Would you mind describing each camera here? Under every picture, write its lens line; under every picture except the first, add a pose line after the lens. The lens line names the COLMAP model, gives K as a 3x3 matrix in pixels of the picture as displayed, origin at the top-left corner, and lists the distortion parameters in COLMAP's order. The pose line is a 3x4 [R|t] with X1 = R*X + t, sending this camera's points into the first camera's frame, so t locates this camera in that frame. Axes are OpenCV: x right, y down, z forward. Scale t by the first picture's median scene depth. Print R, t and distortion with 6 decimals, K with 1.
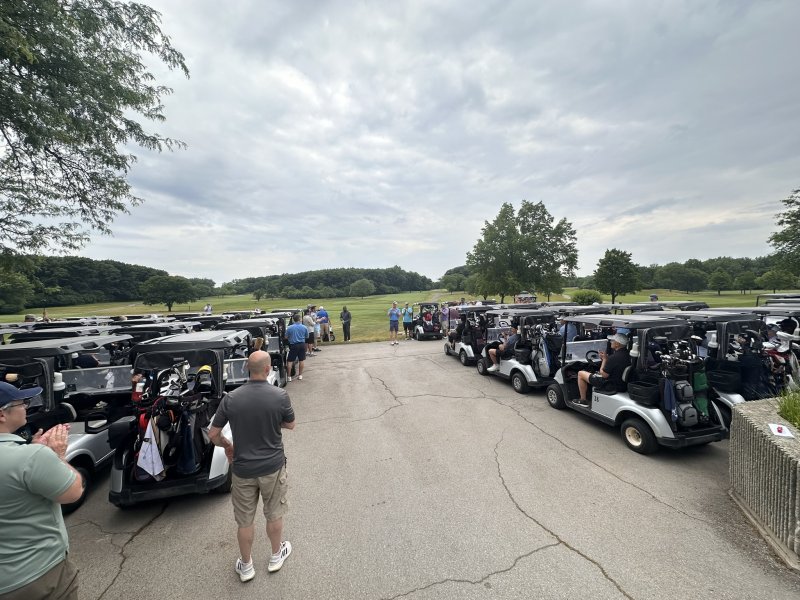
lens RADIAL K [[316.8, 0, 401.8], [0, 316.8, 297.5], [0, 0, 1]] dist [-0.001087, -0.000465]
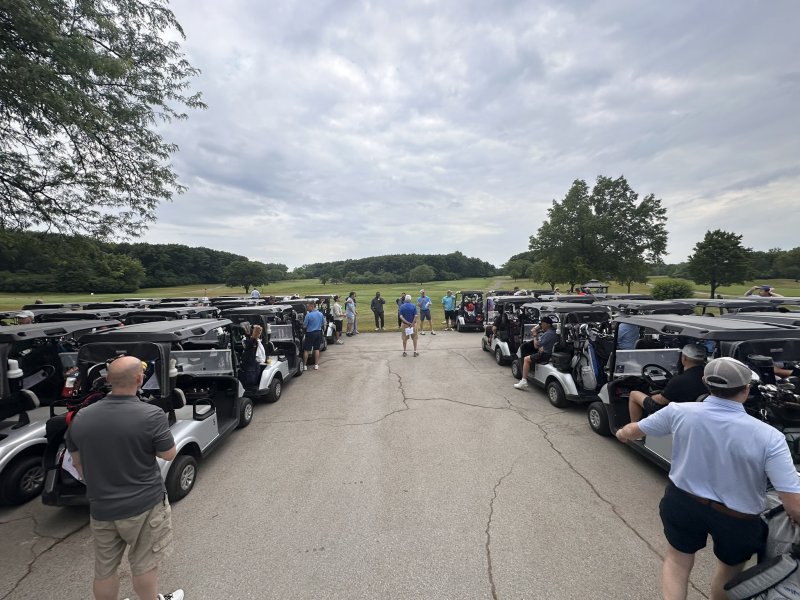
lens RADIAL K [[316.8, 0, 401.3], [0, 316.8, 297.9], [0, 0, 1]] dist [-0.001087, -0.000465]
pose [[0.981496, 0.024106, -0.189962, 0.079024], [-0.015541, 0.998800, 0.046452, -0.004807], [0.190853, -0.042640, 0.980692, 0.084802]]
